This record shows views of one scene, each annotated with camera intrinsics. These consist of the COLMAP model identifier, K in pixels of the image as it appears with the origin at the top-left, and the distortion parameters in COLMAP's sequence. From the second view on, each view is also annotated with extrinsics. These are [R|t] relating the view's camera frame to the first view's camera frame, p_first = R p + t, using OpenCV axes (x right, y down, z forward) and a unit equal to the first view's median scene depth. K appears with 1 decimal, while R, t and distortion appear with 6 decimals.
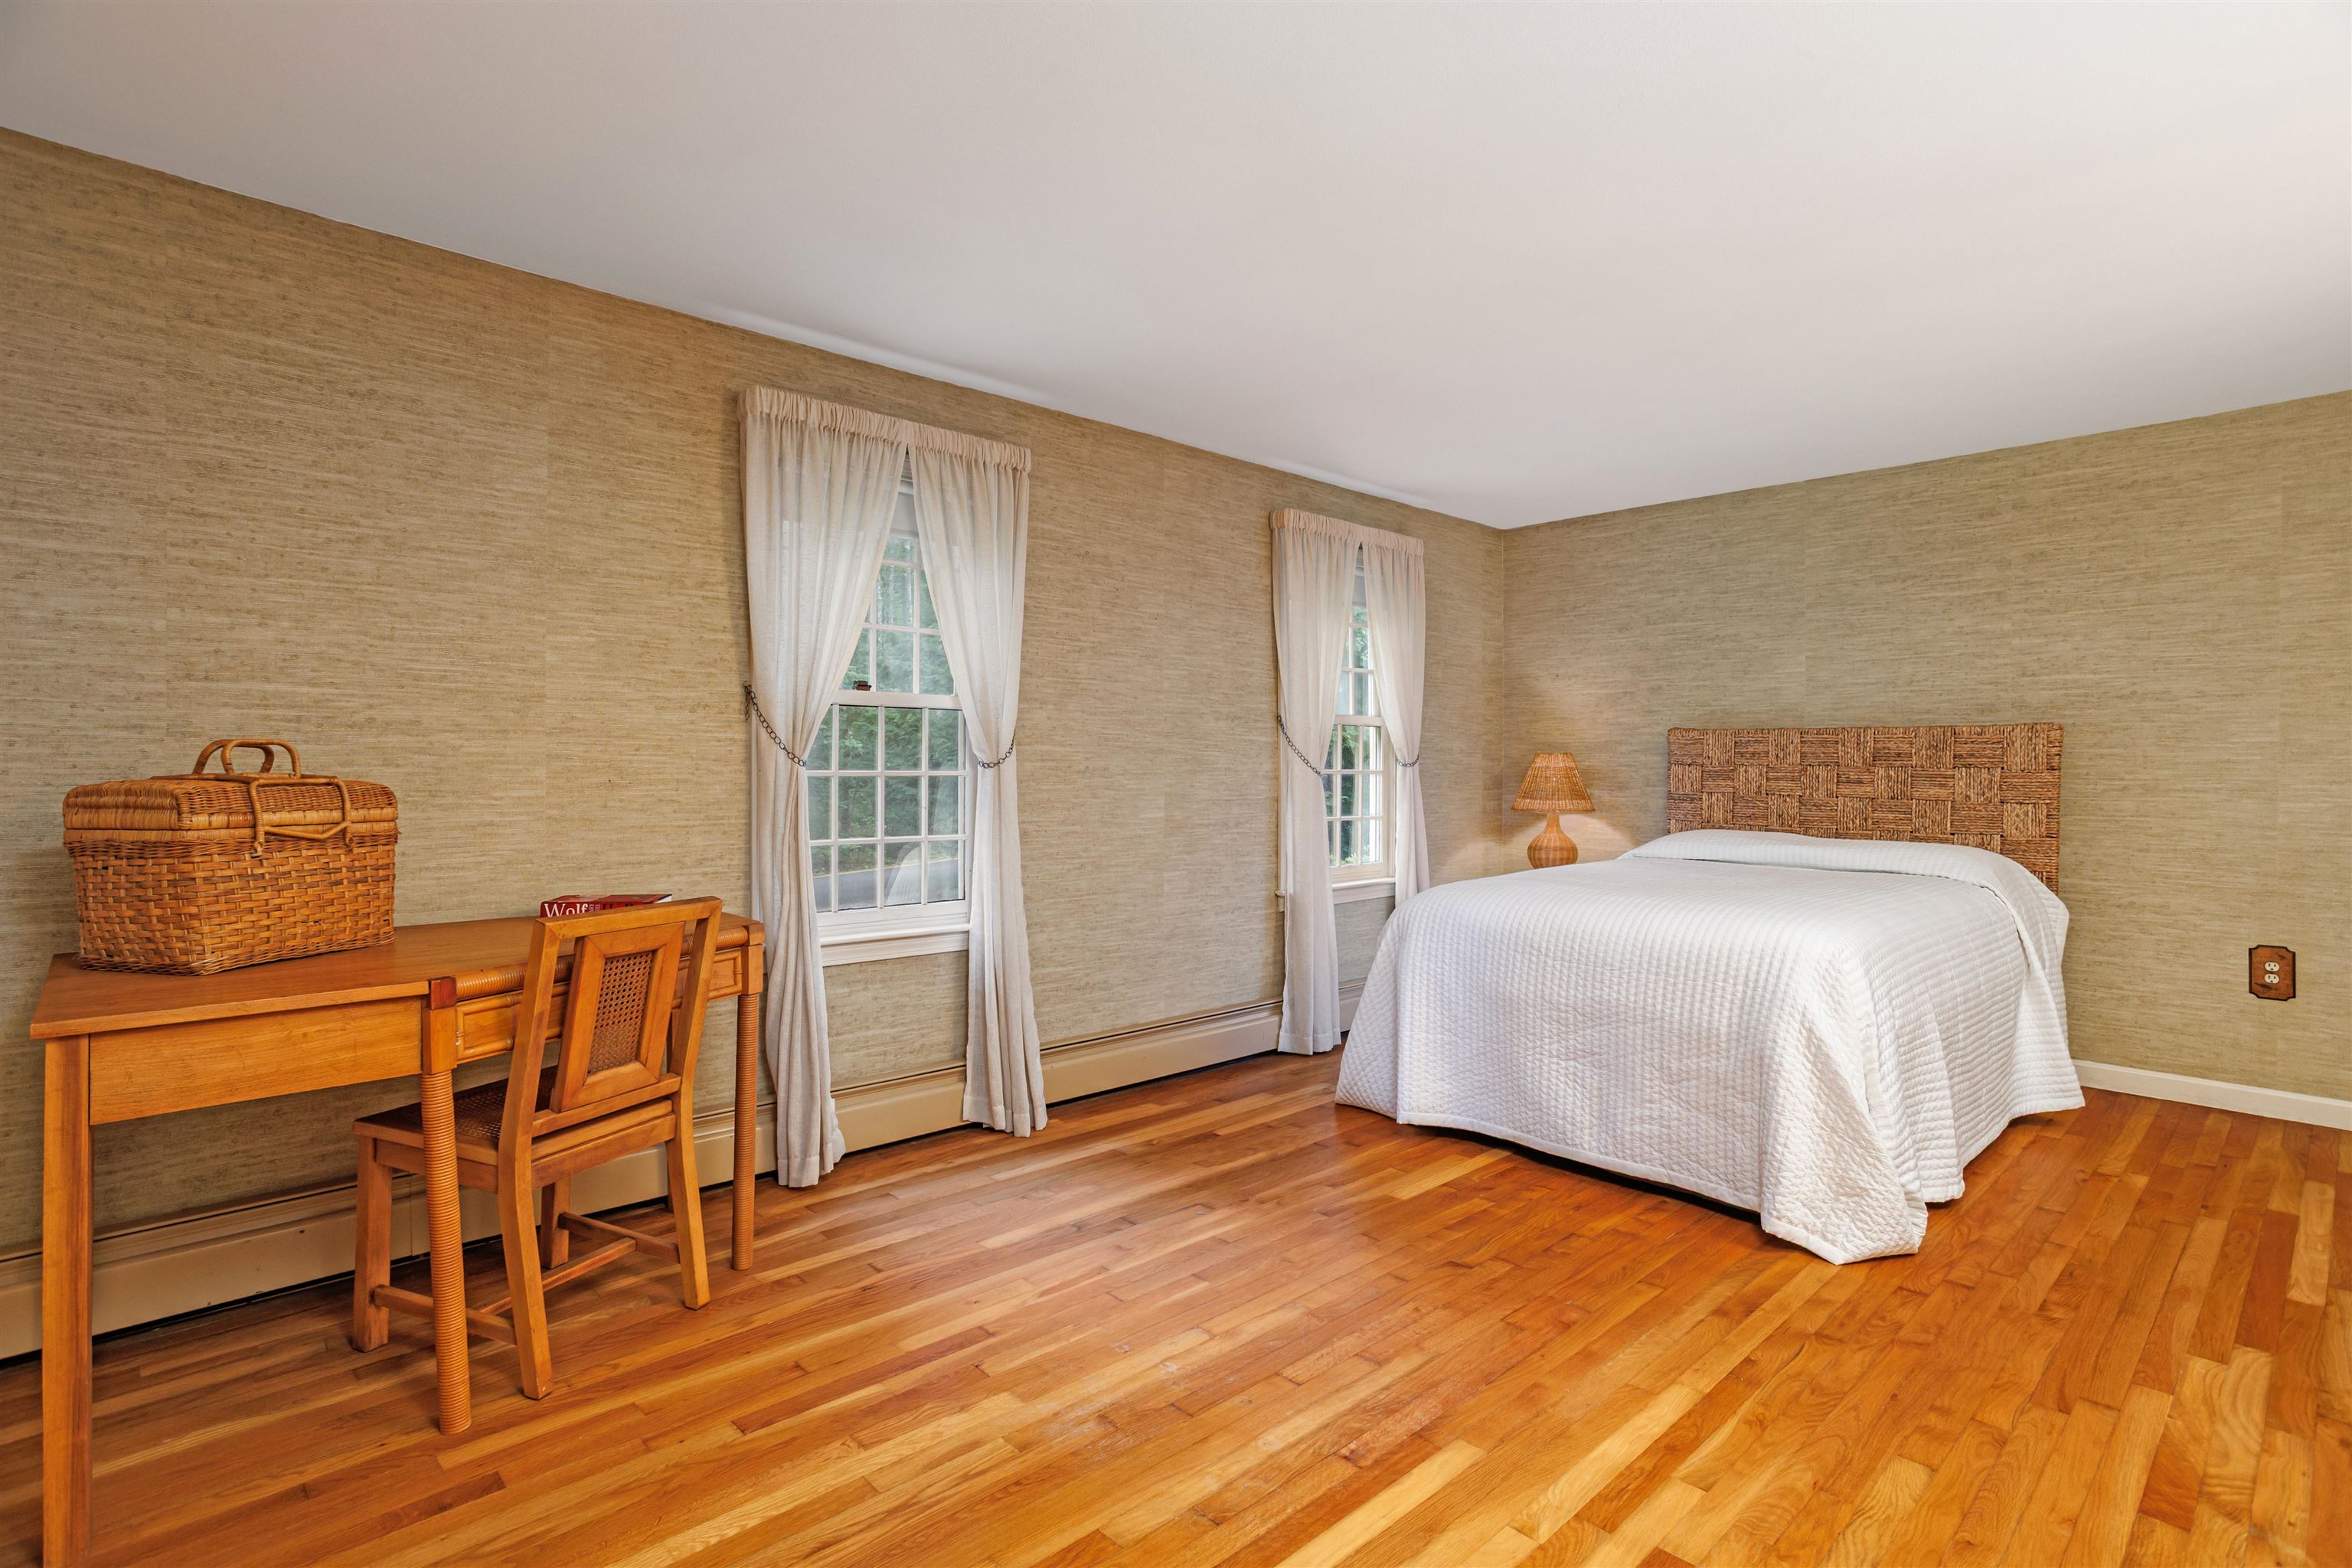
lens RADIAL K [[1165.2, 0, 1176.0], [0, 1165.2, 784.0], [0, 0, 1]] dist [-0.011724, 0.000455]
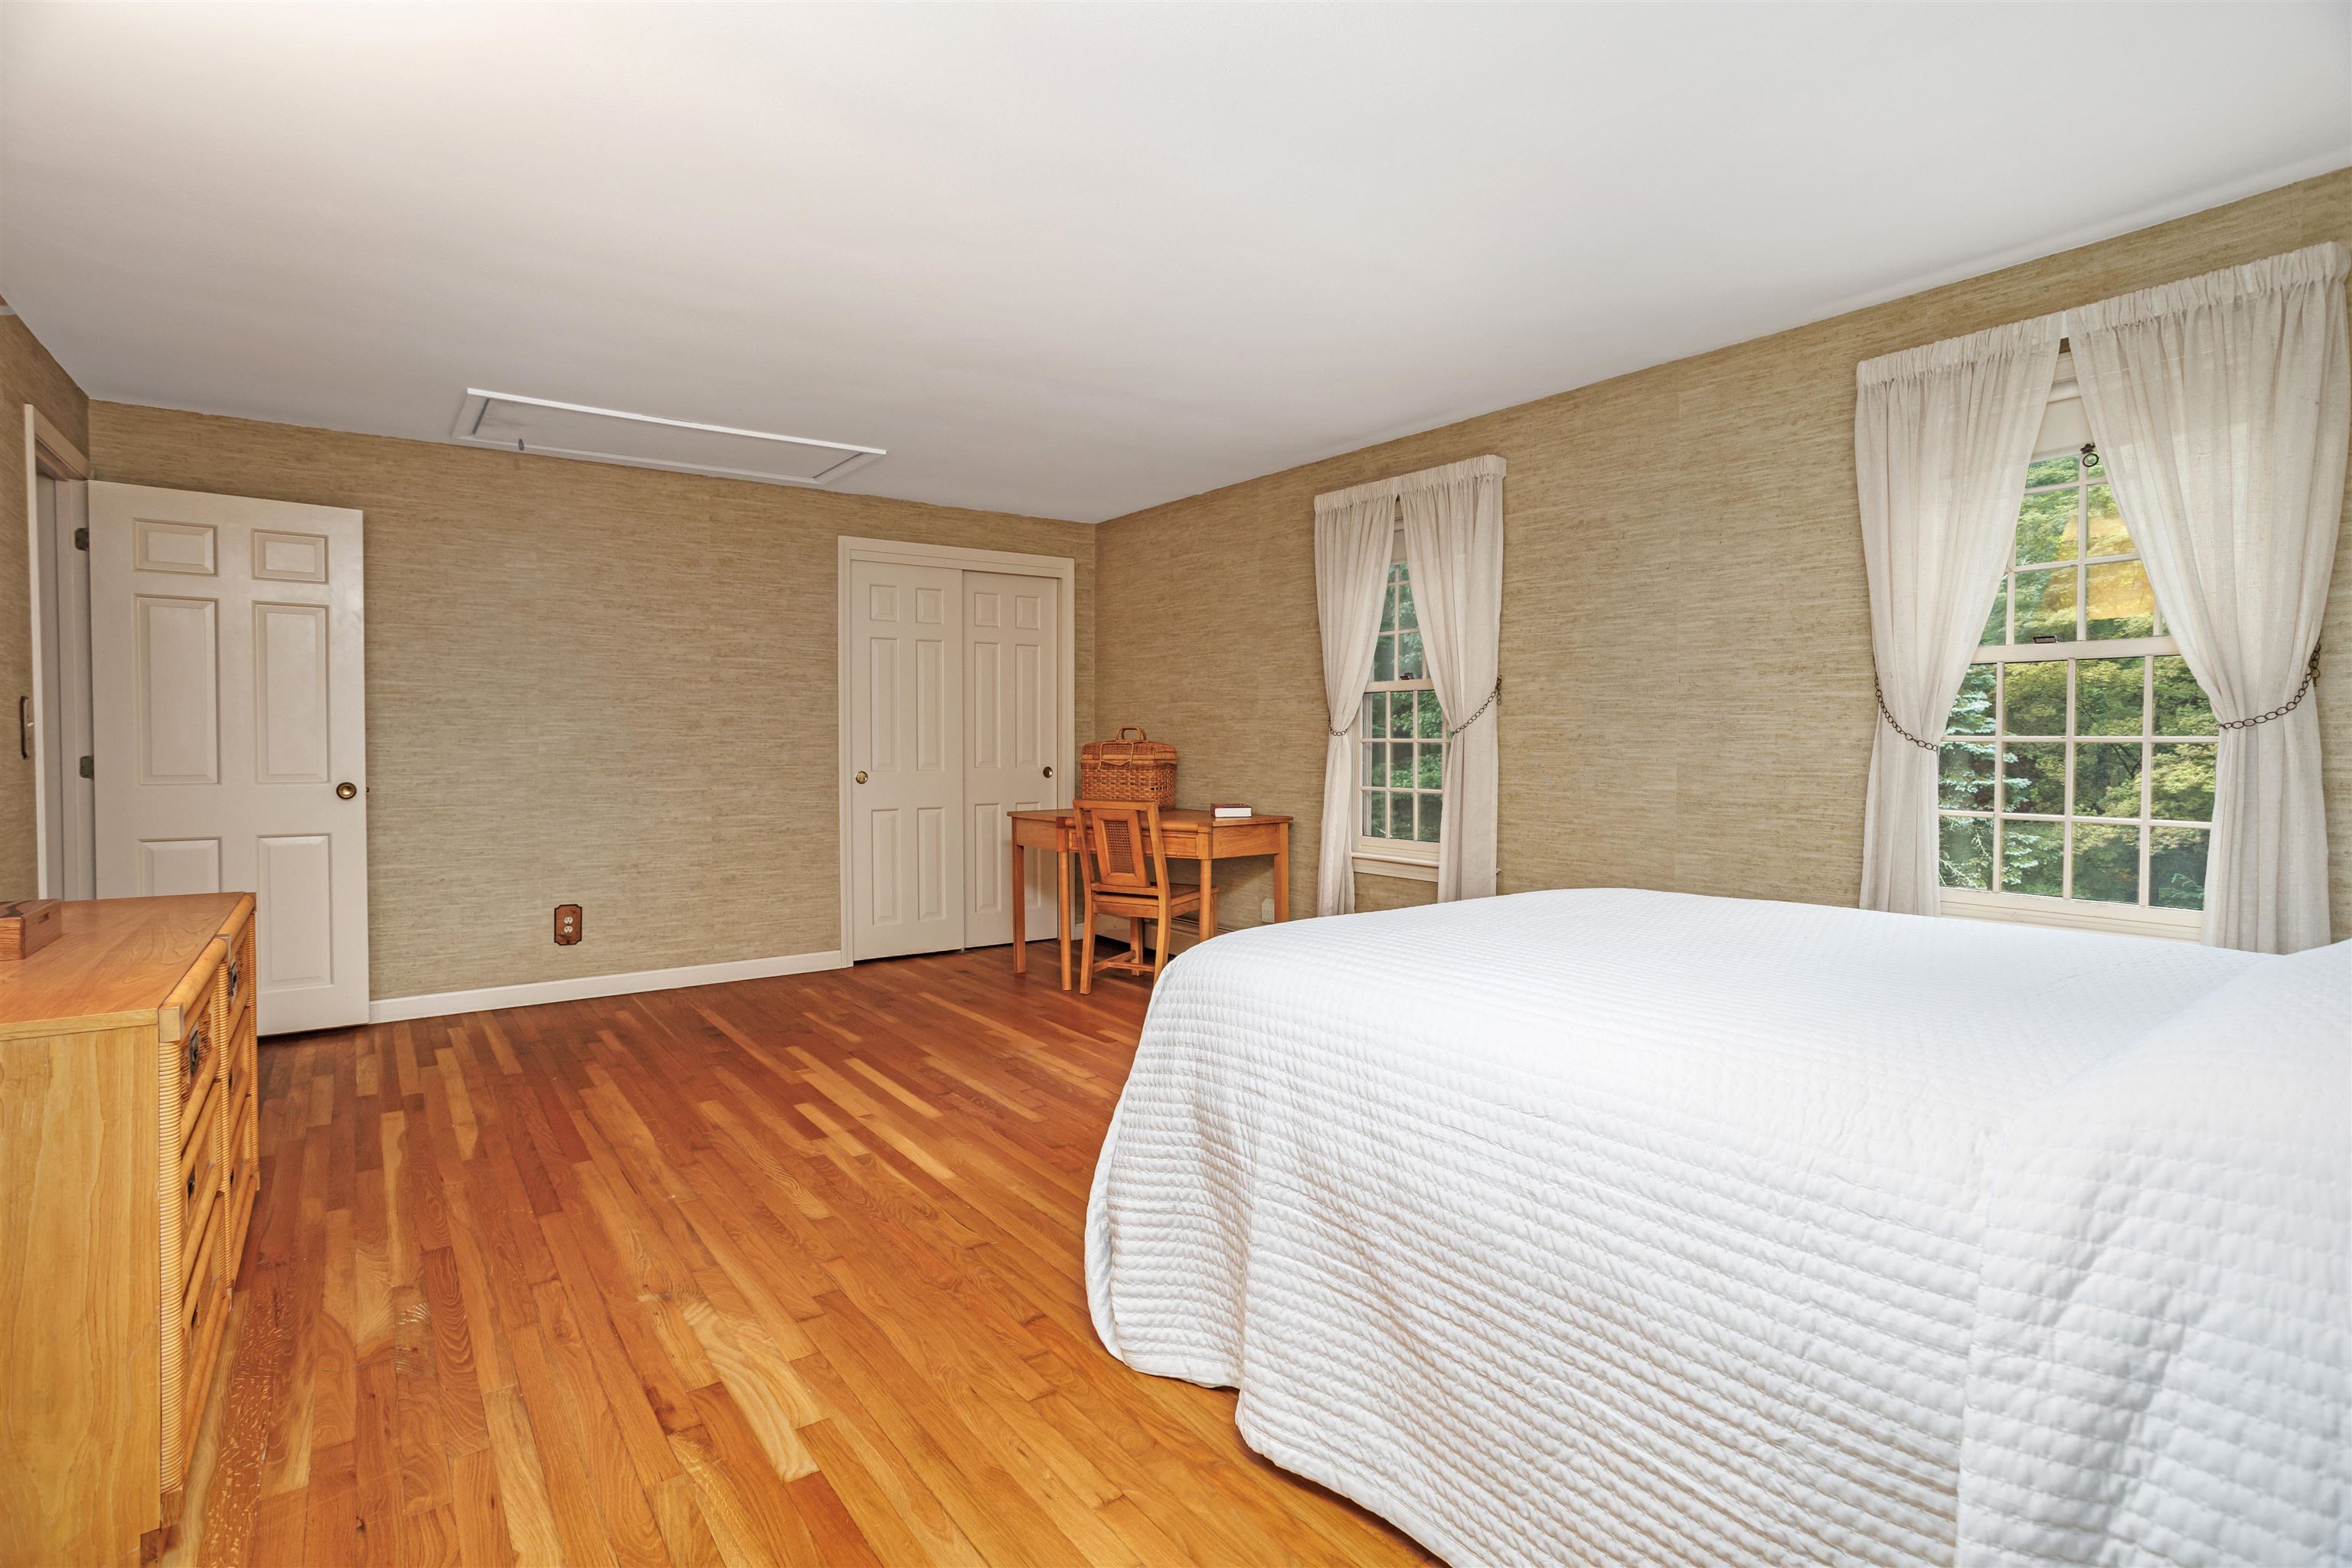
lens RADIAL K [[1146.1, 0, 1176.0], [0, 1146.1, 784.0], [0, 0, 1]] dist [-0.000478, 0.000666]
pose [[-0.128272, 0.053231, -0.990309, 0.958415], [0.003715, 0.998577, 0.053194, -0.025932], [0.991732, 0.003144, -0.128287, 0.777085]]
